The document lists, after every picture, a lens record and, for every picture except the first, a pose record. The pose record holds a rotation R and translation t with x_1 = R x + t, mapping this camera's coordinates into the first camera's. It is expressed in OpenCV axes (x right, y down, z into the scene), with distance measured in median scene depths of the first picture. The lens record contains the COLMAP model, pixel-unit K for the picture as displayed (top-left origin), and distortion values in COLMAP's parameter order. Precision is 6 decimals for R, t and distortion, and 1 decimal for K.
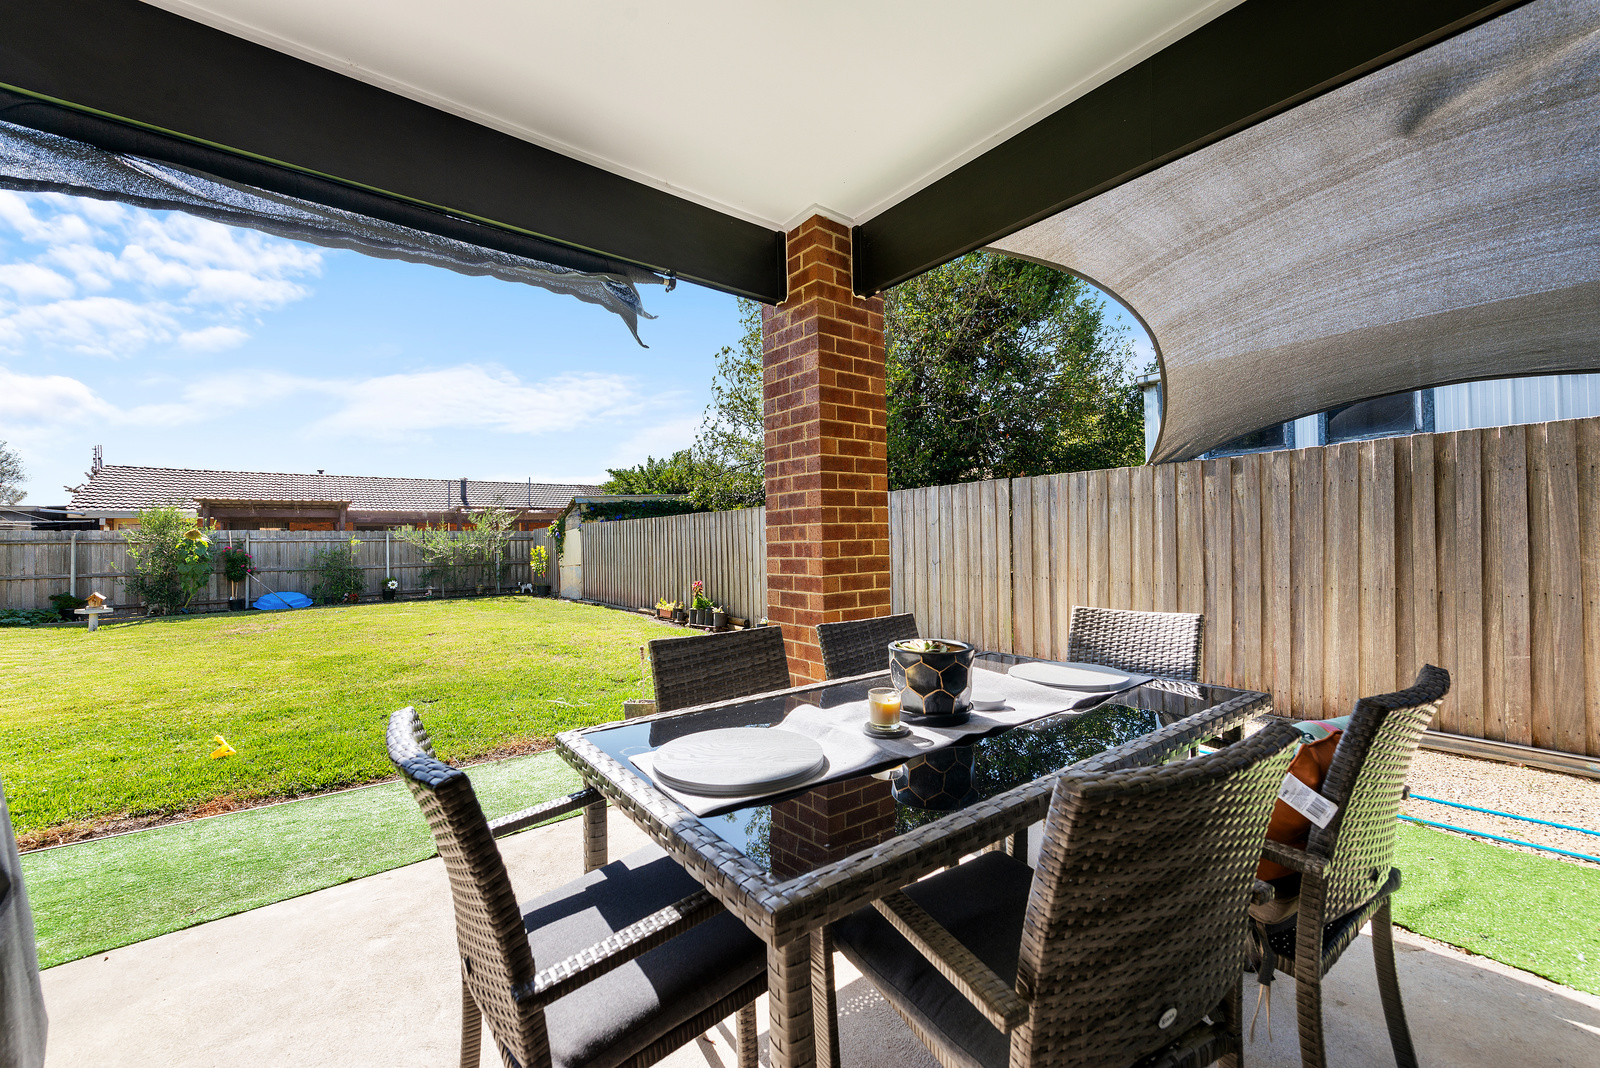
lens RADIAL K [[642.8, 0, 796.6], [0, 642.8, 528.7], [0, 0, 1]] dist [0.000459, -0.000065]
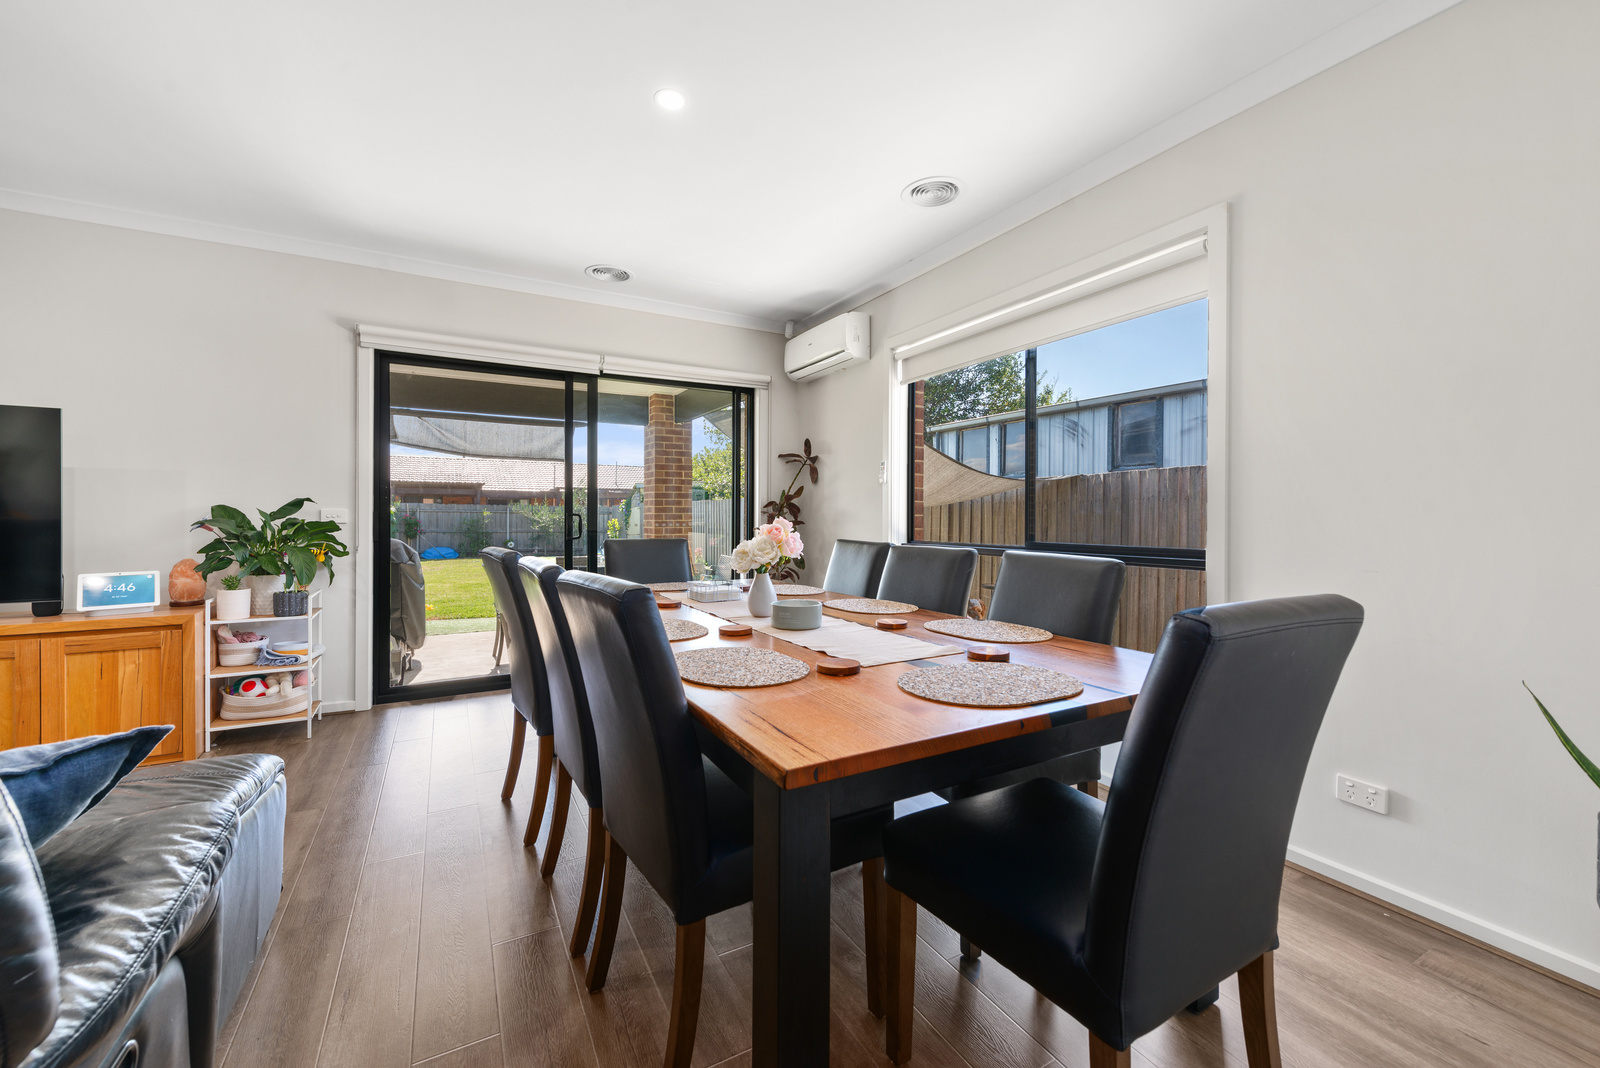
lens RADIAL K [[640.0, 0, 801.9], [0, 640.0, 510.9], [0, 0, 1]] dist [-0.000596, -0.000051]
pose [[0.988633, 0.024860, -0.148280, 0.195357], [-0.023151, 0.999644, 0.013239, -0.018246], [0.148556, -0.009656, 0.988857, -0.270969]]
